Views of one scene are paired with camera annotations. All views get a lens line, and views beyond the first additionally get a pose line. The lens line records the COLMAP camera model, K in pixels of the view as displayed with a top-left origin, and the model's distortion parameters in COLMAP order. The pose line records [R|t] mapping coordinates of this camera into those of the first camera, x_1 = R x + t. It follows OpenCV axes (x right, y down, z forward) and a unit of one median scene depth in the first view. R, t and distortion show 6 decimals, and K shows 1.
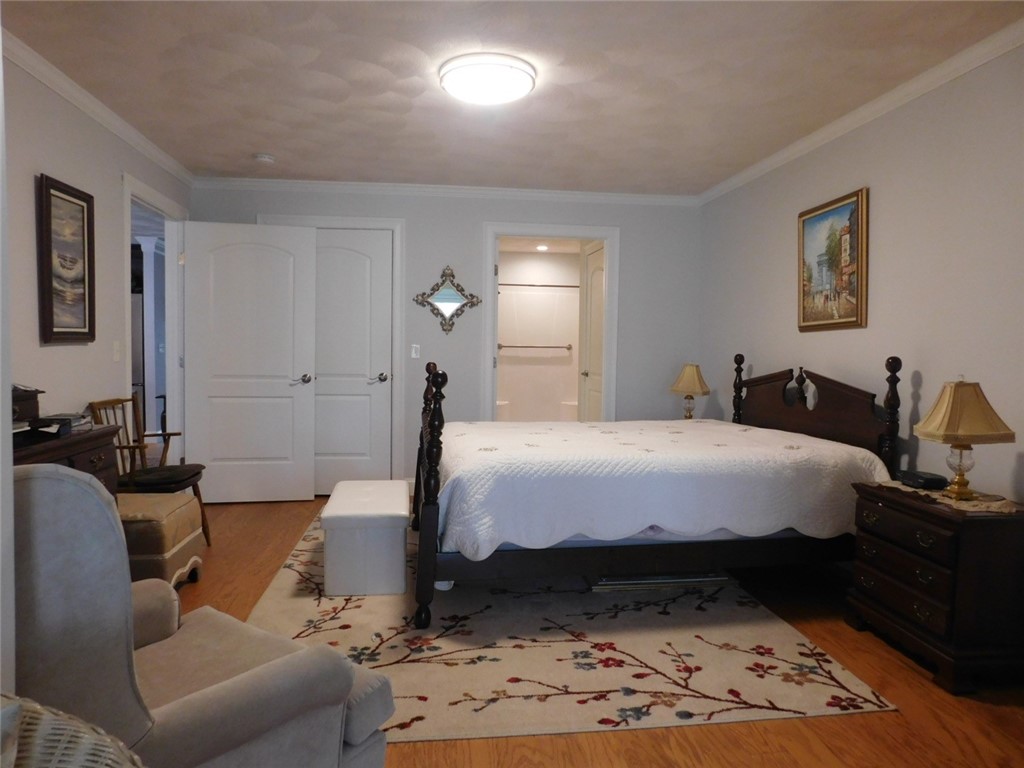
lens RADIAL K [[681.7, 0, 512.1], [0, 681.7, 388.2], [0, 0, 1]] dist [-0.044379, 0.027057]
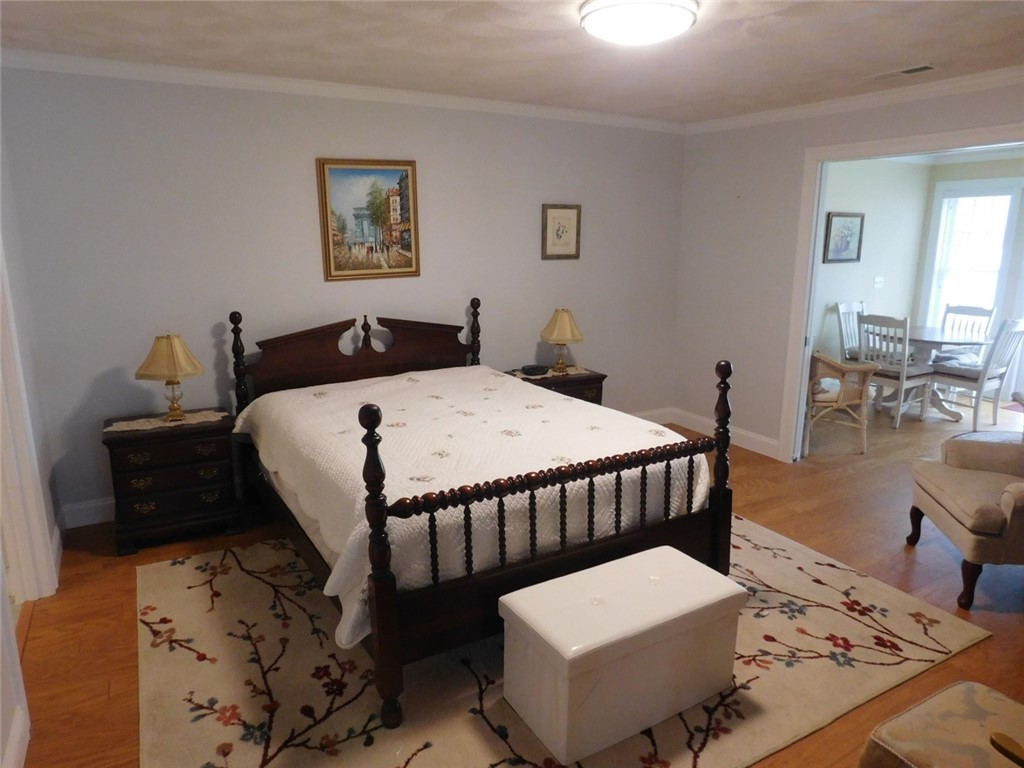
lens RADIAL K [[681.7, 0, 507.4], [0, 681.7, 386.8], [0, 0, 1]] dist [-0.044379, 0.027057]
pose [[-0.383125, -0.224838, 0.895914, -0.682143], [0.042621, 0.964587, 0.260298, -0.202963], [-0.922713, 0.137911, -0.359975, 1.261928]]
